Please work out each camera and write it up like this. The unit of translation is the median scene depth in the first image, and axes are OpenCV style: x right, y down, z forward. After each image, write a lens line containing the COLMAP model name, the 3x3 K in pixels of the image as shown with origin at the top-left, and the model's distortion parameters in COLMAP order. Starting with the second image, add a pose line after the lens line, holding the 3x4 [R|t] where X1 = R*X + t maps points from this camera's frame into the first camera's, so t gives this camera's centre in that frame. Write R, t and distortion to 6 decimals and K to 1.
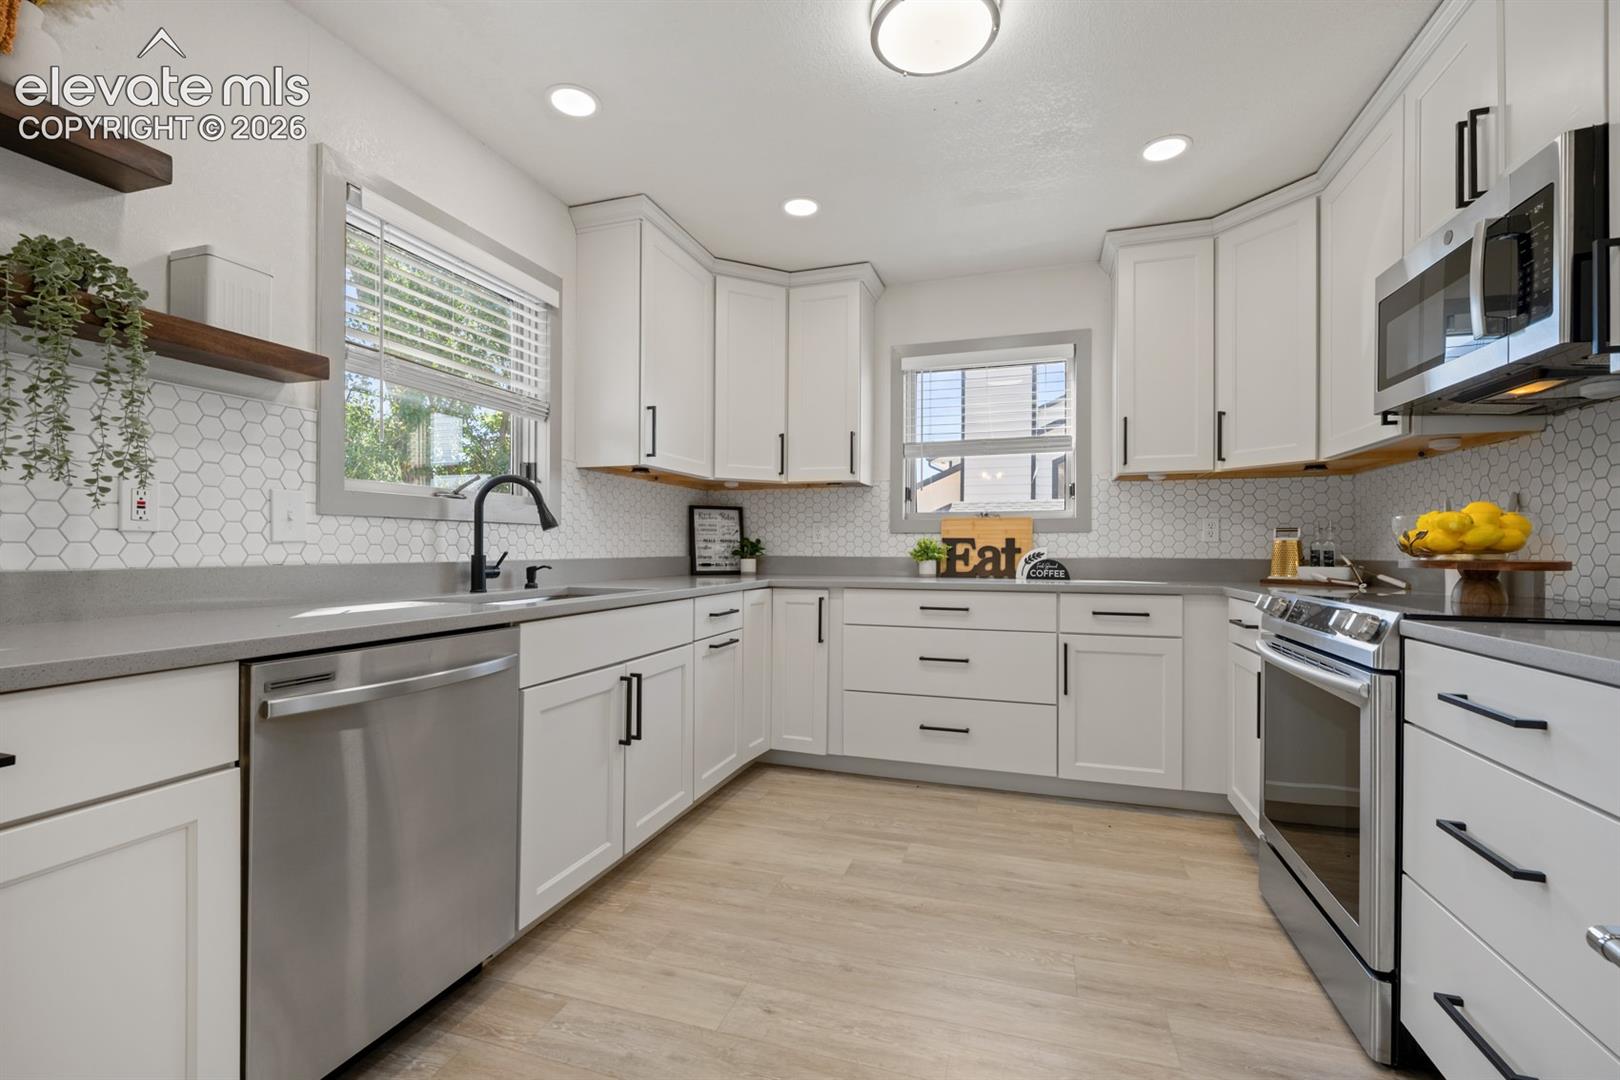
lens RADIAL K [[702.3, 0, 810.0], [0, 702.3, 540.0], [0, 0, 1]] dist [-0.000826, -0.000045]
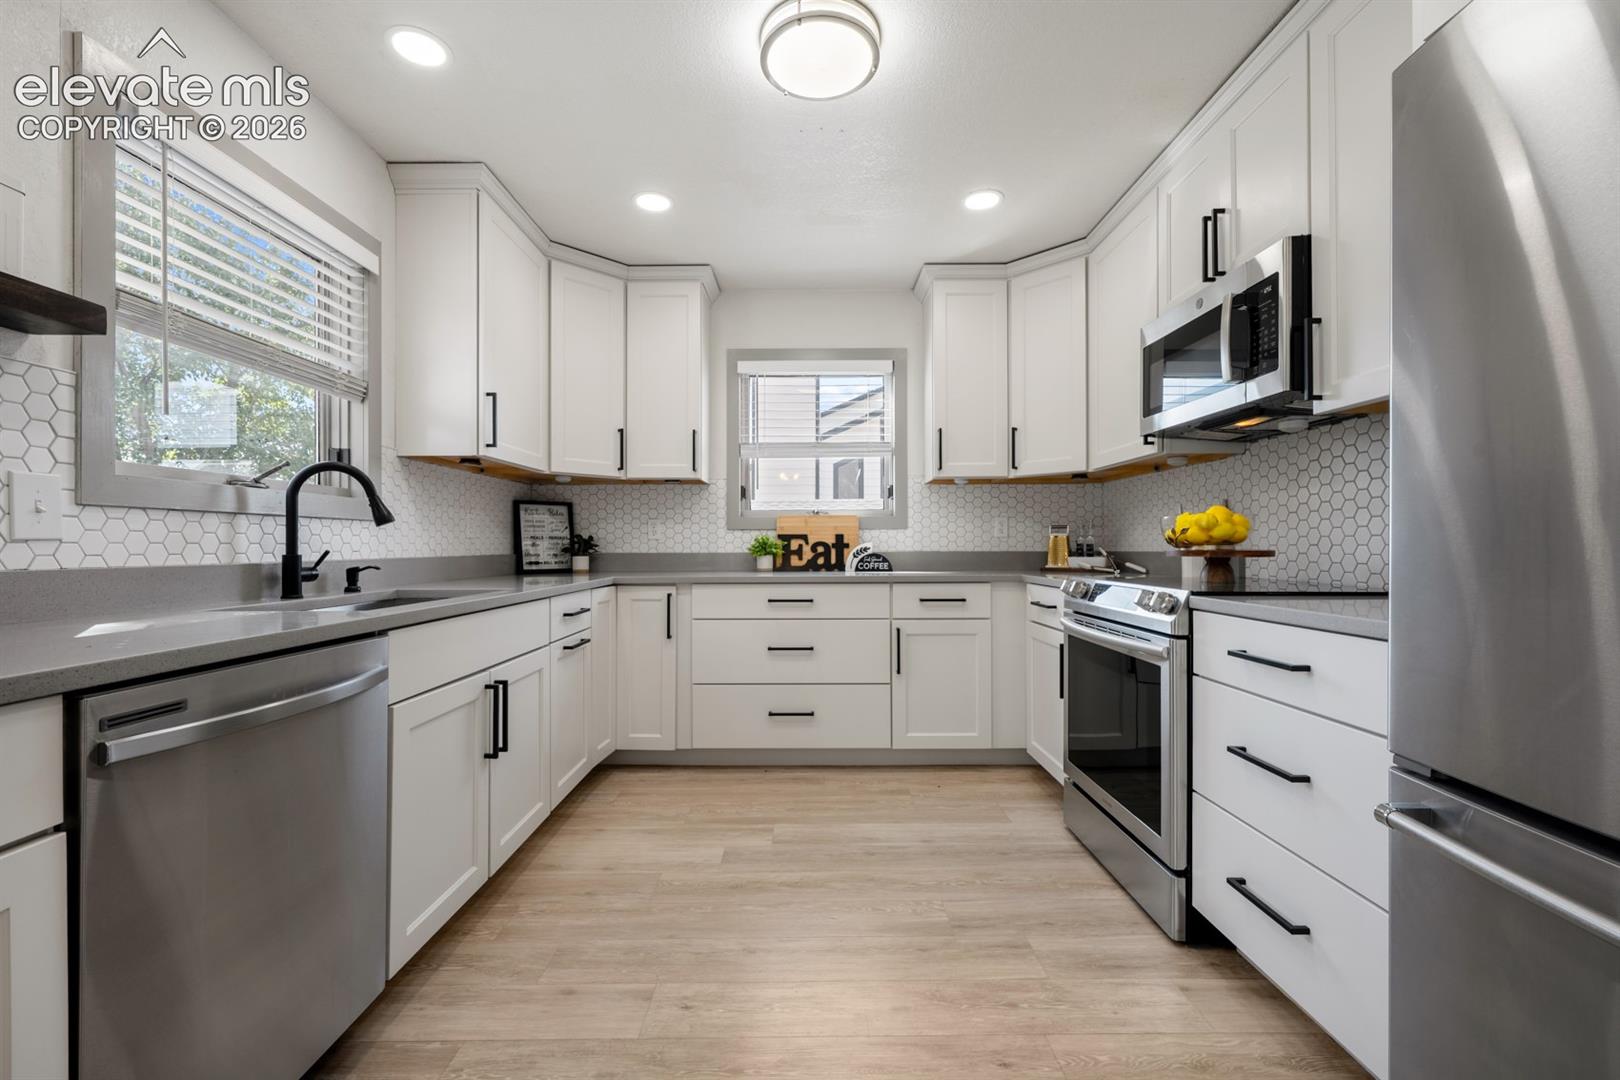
lens RADIAL K [[679.6, 0, 811.8], [0, 679.6, 537.0], [0, 0, 1]] dist [-0.000301, -0.000076]
pose [[0.949569, -0.002951, 0.313546, -0.121092], [0.002932, 0.999996, 0.000533, 0.001079], [-0.313546, 0.000413, 0.949573, 0.016203]]
